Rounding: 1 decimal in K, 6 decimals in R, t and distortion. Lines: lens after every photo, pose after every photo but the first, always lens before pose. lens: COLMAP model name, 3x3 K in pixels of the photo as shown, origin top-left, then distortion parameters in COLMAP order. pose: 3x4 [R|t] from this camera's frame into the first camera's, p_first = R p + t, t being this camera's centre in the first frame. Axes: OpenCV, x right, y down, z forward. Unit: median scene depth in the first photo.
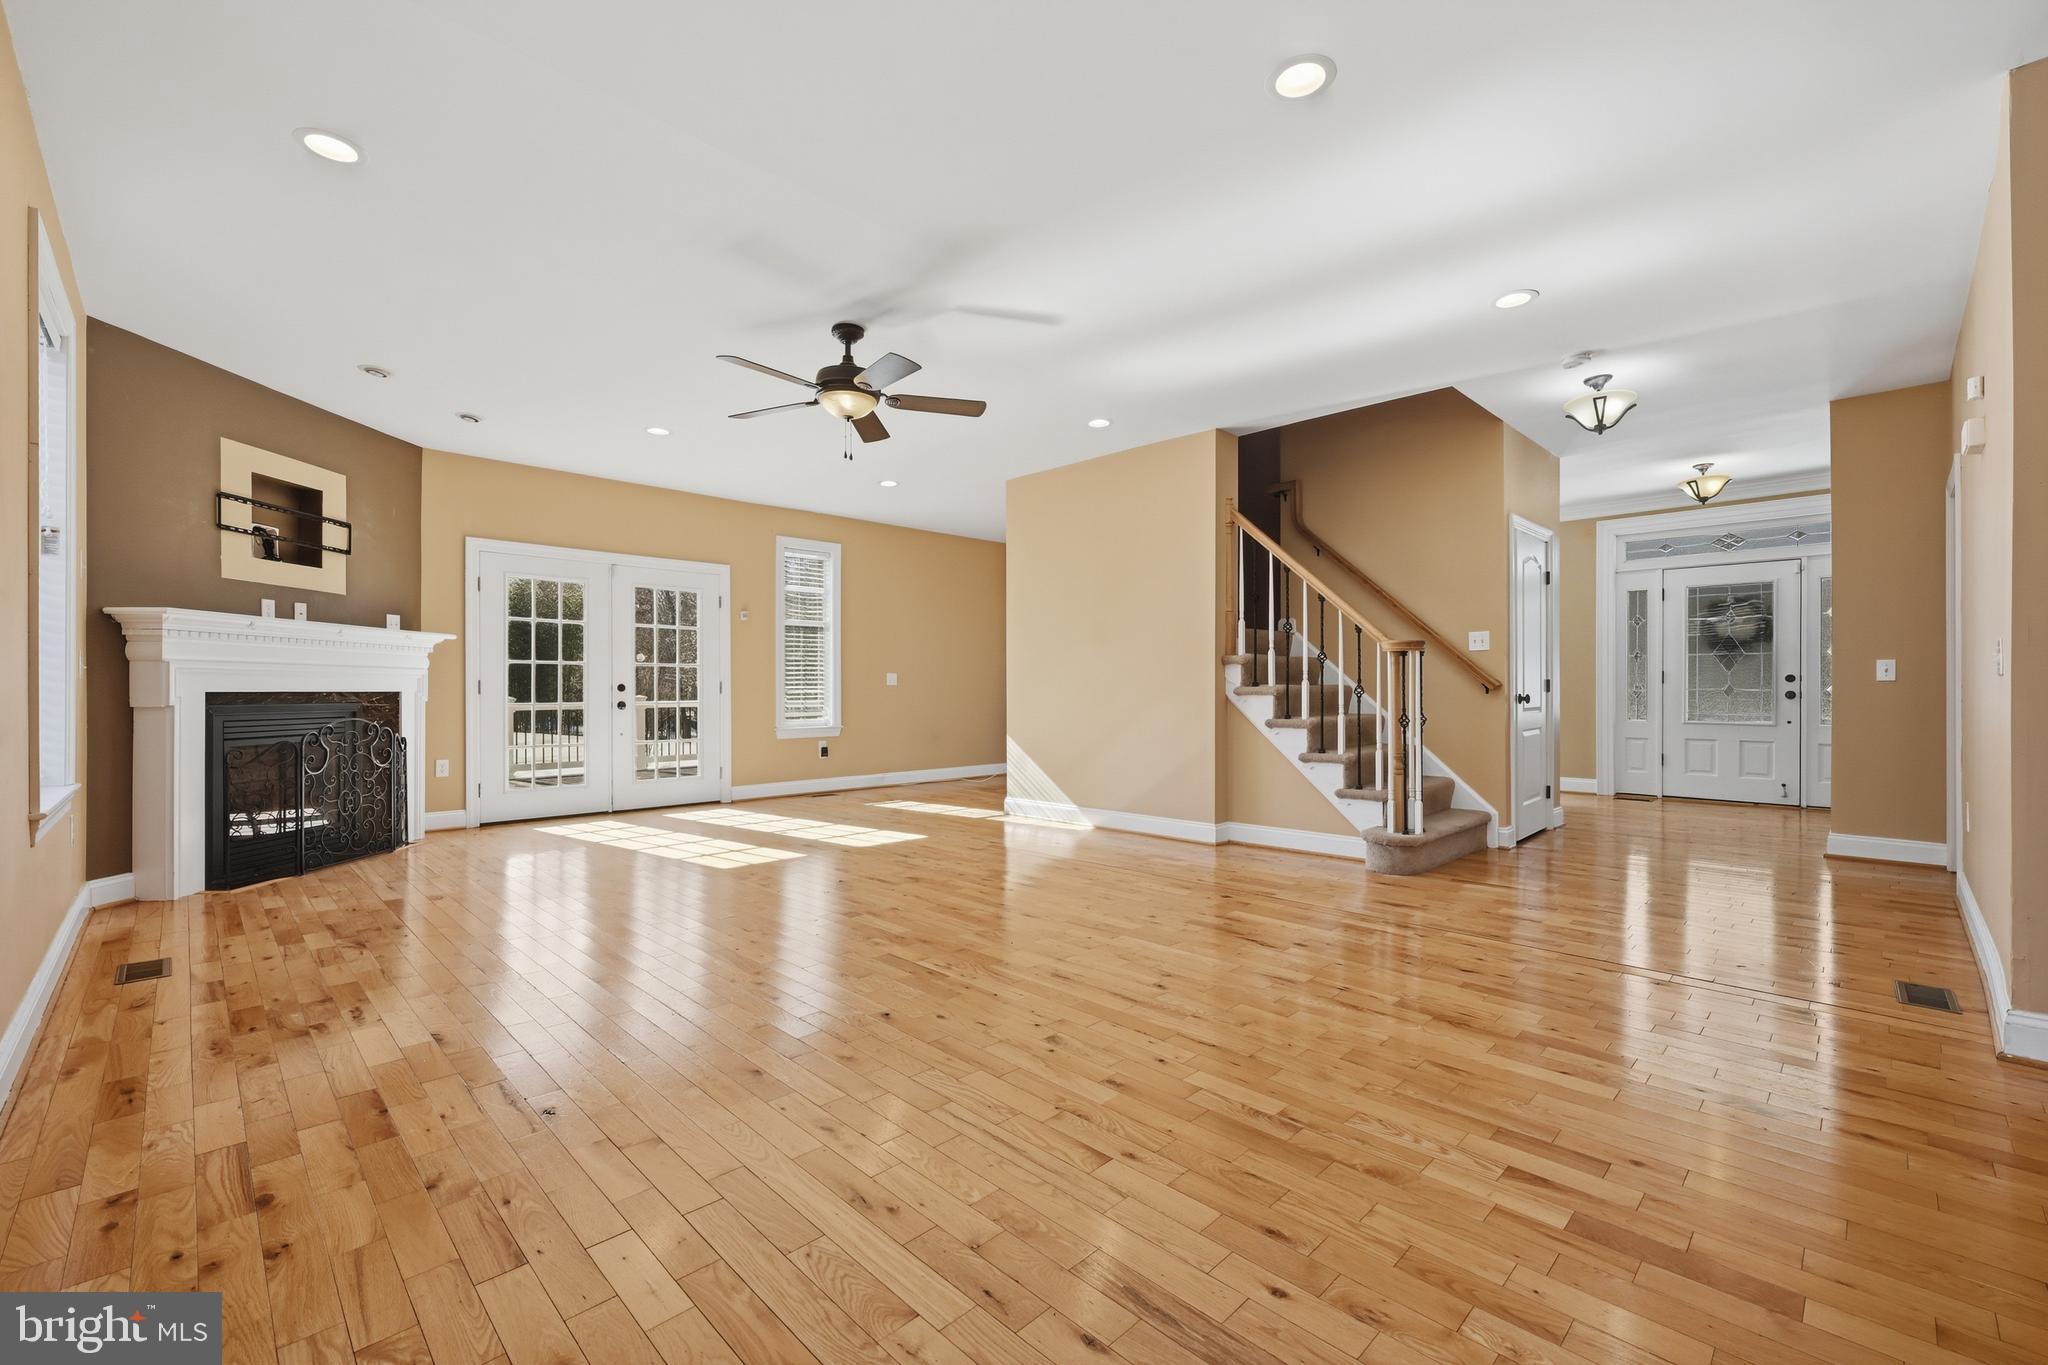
lens RADIAL K [[856.2, 0, 1024.0], [0, 856.2, 682.5], [0, 0, 1]] dist [-0.009000, 0.000344]
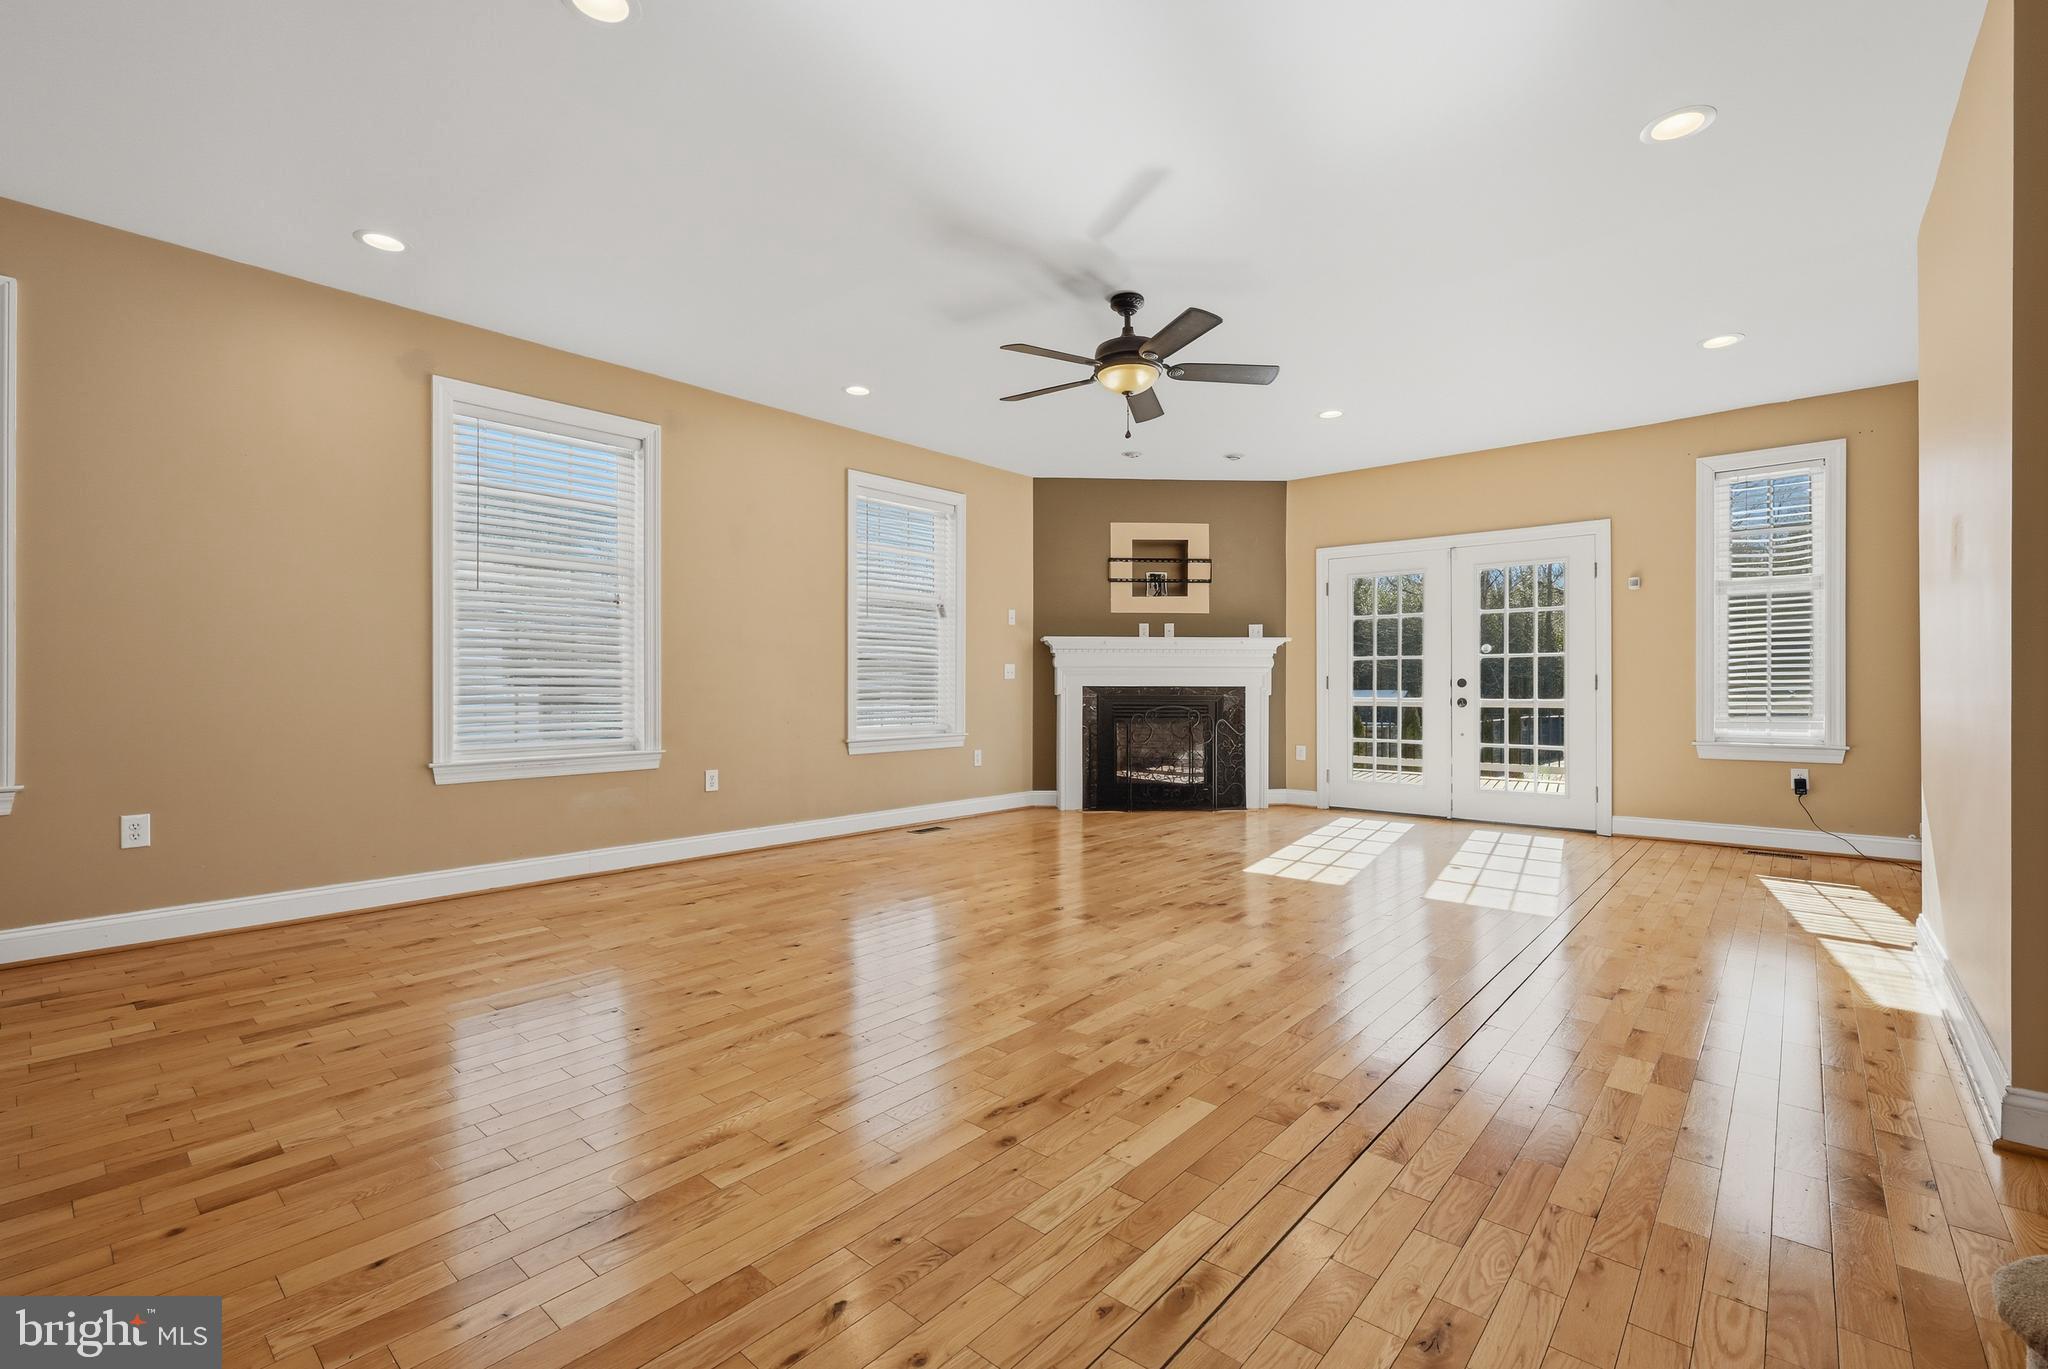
lens RADIAL K [[884.3, 0, 1009.6], [0, 884.3, 687.7], [0, 0, 1]] dist [0.001208, -0.000565]
pose [[0.067831, 0.004732, -0.997686, 0.574324], [0.007762, 0.999956, 0.005271, 0.003047], [0.997667, -0.008101, 0.067791, 0.613342]]
